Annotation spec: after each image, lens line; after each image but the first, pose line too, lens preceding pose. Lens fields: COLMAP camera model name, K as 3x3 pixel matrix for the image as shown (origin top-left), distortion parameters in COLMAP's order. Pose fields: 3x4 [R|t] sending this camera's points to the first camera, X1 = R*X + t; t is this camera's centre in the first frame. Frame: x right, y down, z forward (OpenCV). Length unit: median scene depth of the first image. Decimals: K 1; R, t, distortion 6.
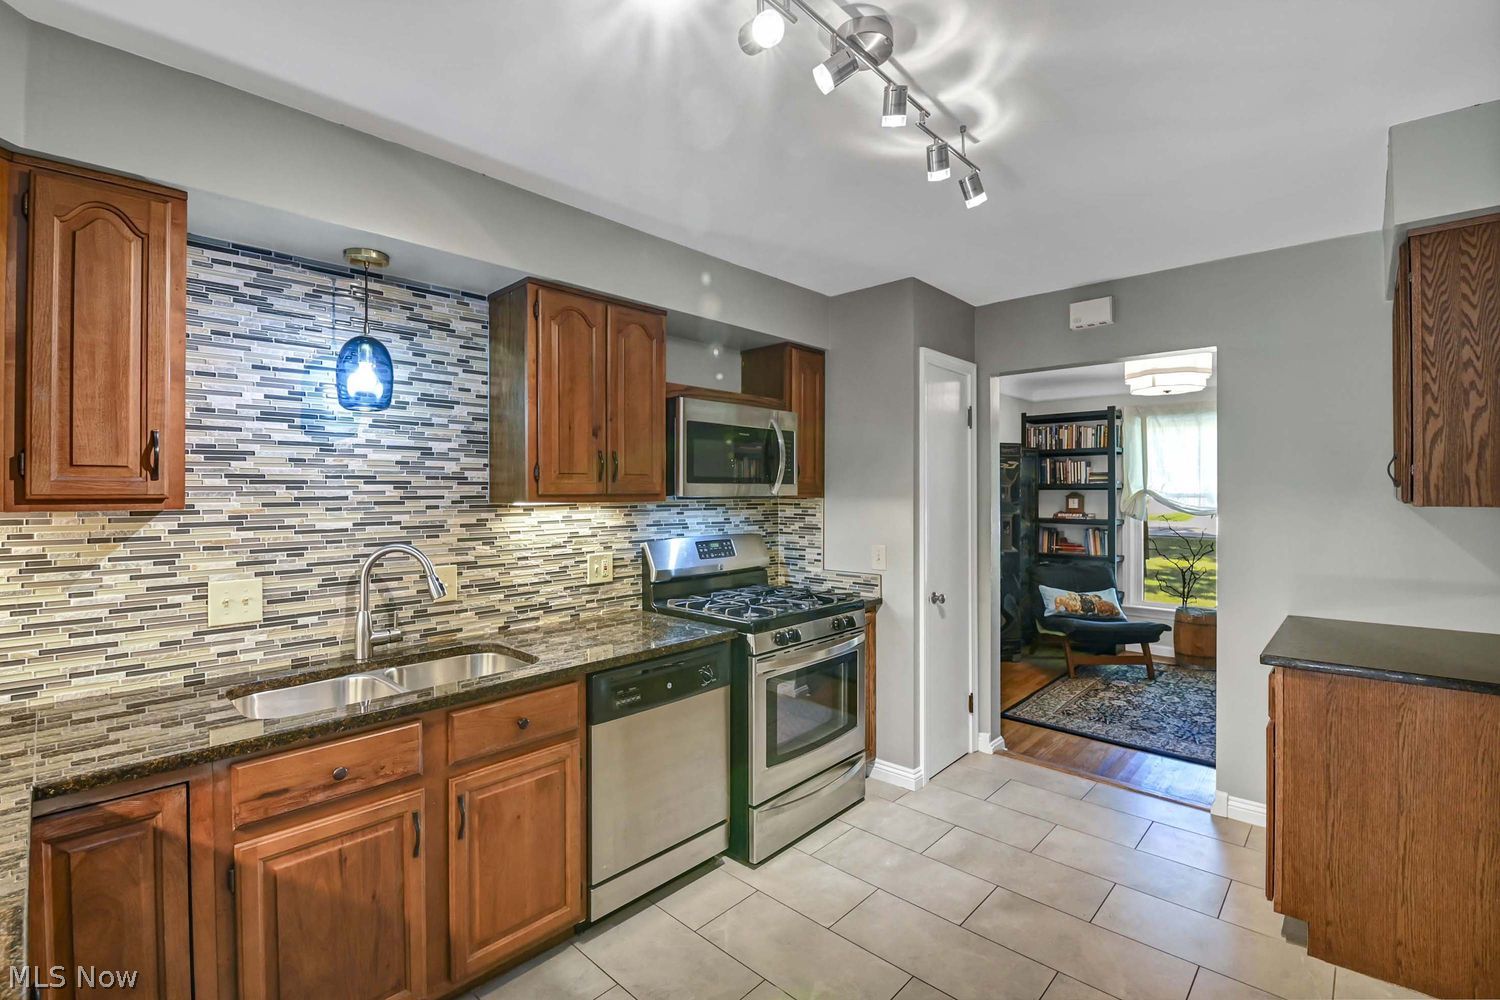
lens RADIAL K [[662.9, 0, 738.6], [0, 662.9, 499.4], [0, 0, 1]] dist [-0.003265, -0.006360]
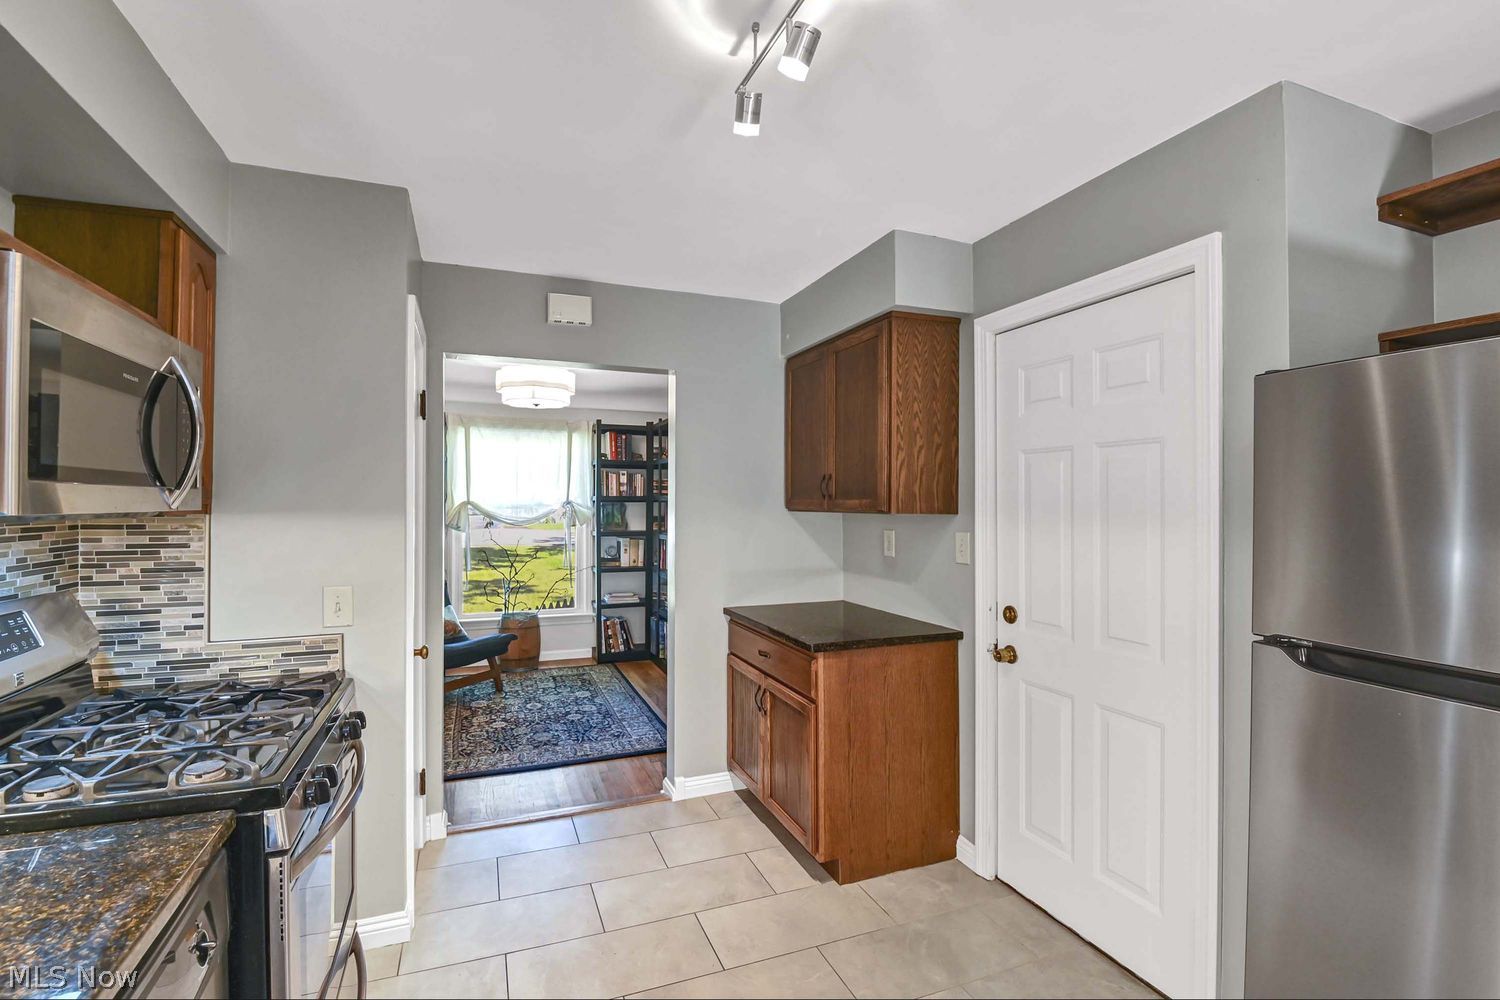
lens RADIAL K [[662.9, 0, 756.7], [0, 662.9, 501.6], [0, 0, 1]] dist [-0.003265, -0.006360]
pose [[0.431135, 0.003560, 0.902280, -0.184336], [0.008840, 0.999928, -0.008169, -0.004002], [-0.902244, 0.011497, 0.431072, 0.362373]]
